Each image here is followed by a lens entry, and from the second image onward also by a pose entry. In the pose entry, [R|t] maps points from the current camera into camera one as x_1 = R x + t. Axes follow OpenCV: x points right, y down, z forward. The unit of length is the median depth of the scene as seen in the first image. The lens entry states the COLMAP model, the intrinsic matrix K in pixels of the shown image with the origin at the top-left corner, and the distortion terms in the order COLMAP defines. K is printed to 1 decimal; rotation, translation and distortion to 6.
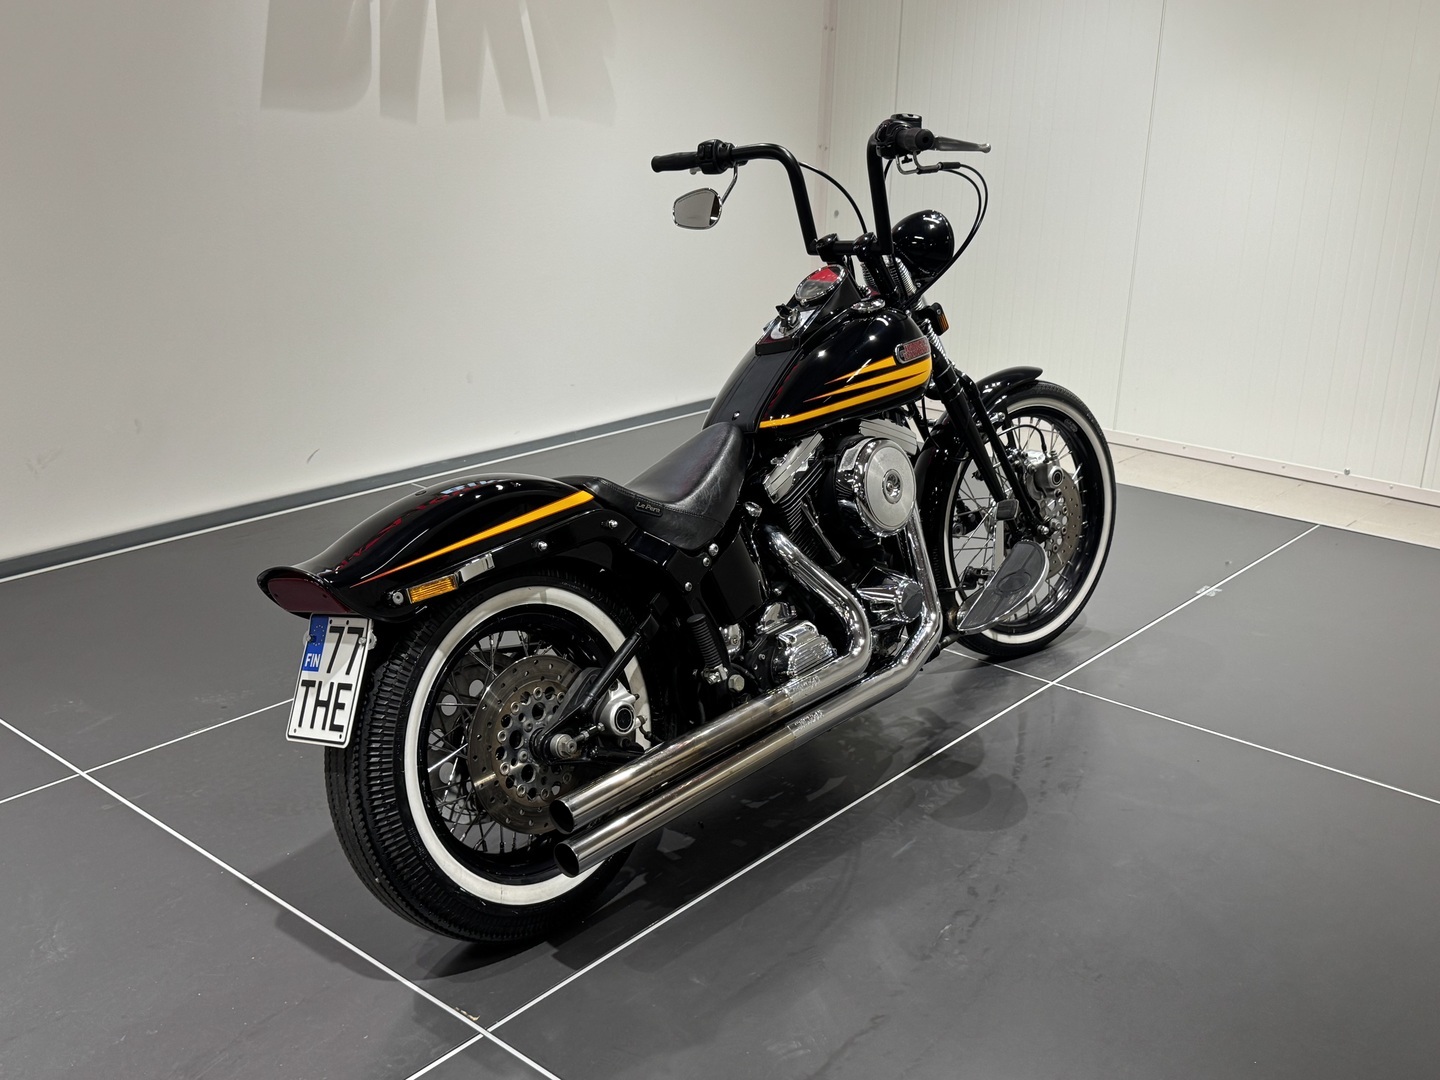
lens RADIAL K [[1471.3, 0, 715.6], [0, 1471.3, 538.4], [0, 0, 1]] dist [0.191674, -0.331838]
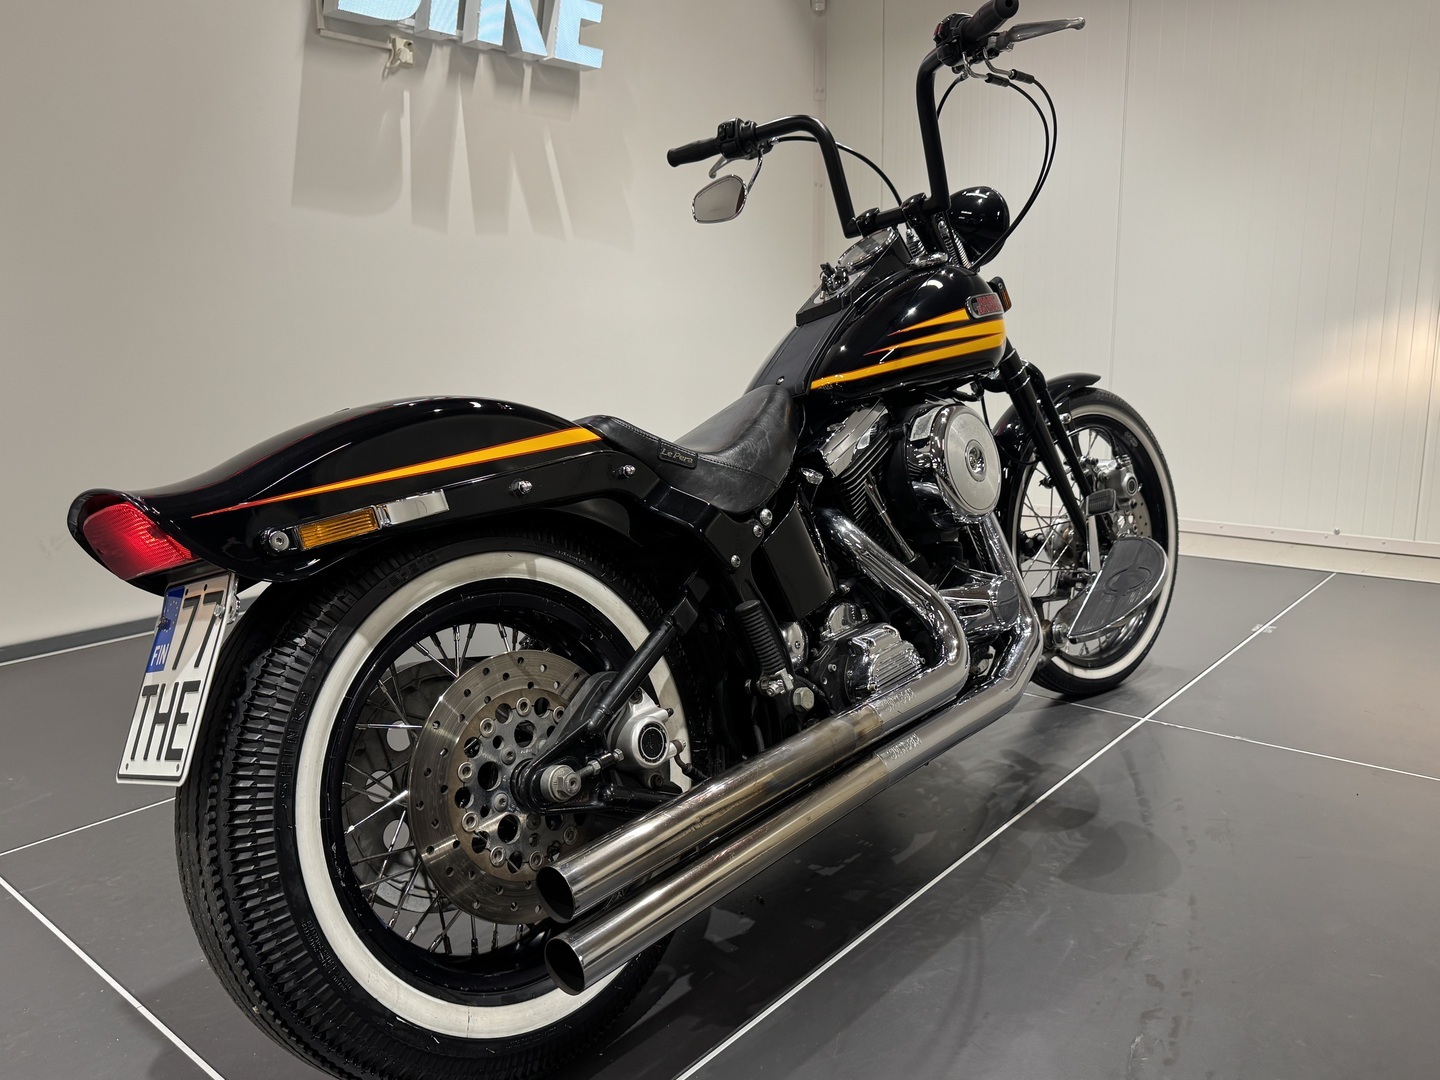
lens RADIAL K [[1097.4, 0, 722.9], [0, 1097.4, 541.6], [0, 0, 1]] dist [0.137534, -0.252226]
pose [[0.999249, -0.038705, 0.001857, -0.024282], [0.038633, 0.991398, -0.125050, 0.087167], [0.002999, 0.125028, 0.992149, 0.441399]]
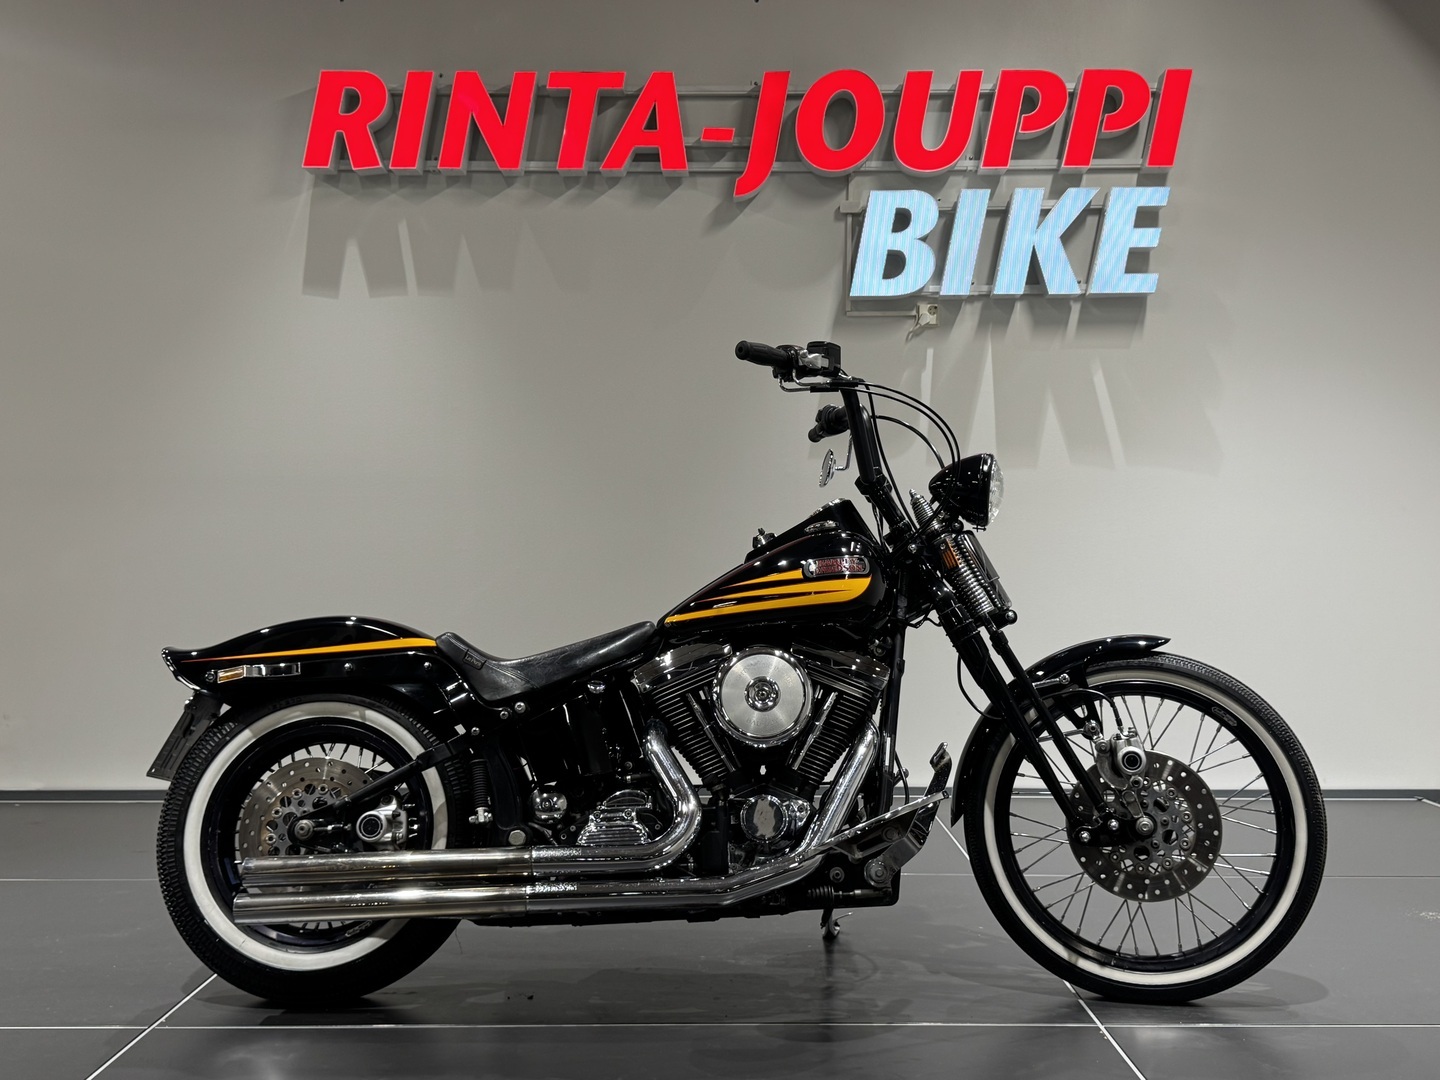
lens RADIAL K [[1471.3, 0, 715.6], [0, 1471.3, 538.4], [0, 0, 1]] dist [0.191674, -0.331838]
pose [[0.661069, -0.028279, -0.749792, 0.921530], [-0.214633, 0.950406, -0.225081, 0.105085], [0.718971, 0.309724, 0.622215, 0.363499]]
